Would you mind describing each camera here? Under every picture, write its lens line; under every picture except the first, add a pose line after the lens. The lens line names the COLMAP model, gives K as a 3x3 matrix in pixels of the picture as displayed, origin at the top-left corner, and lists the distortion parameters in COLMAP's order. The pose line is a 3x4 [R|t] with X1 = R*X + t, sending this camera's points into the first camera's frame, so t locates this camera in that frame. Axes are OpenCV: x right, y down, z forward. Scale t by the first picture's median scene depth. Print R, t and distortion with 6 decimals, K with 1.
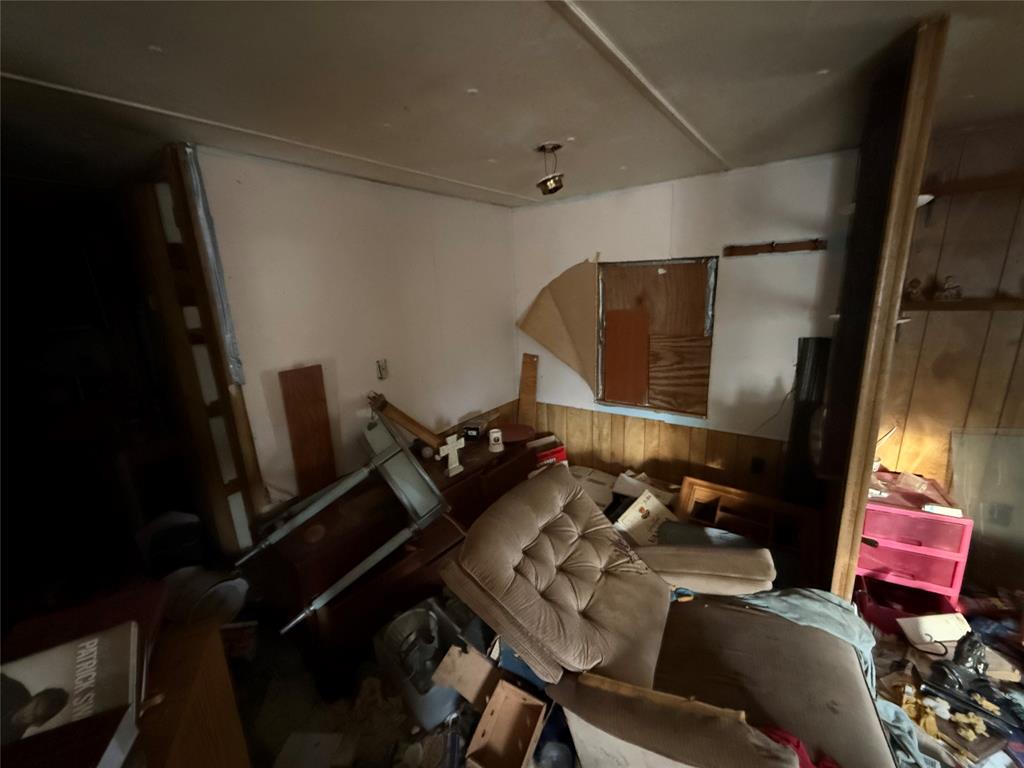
lens RADIAL K [[406.8, 0, 511.6], [0, 406.8, 386.8], [0, 0, 1]] dist [-0.000325, -0.000419]
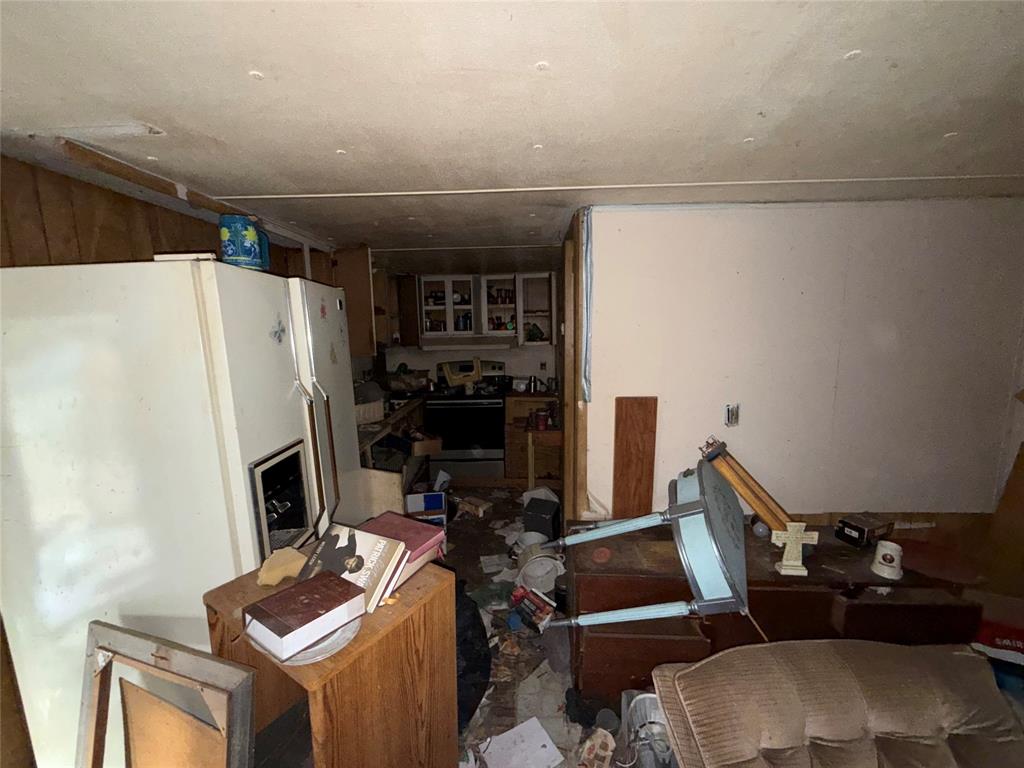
lens RADIAL K [[406.8, 0, 511.6], [0, 406.8, 386.8], [0, 0, 1]] dist [-0.000325, -0.000419]
pose [[0.558151, 0.149705, -0.816122, 0.355187], [-0.213591, 0.976365, 0.033024, -0.090436], [0.801777, 0.155884, 0.576935, 0.336603]]
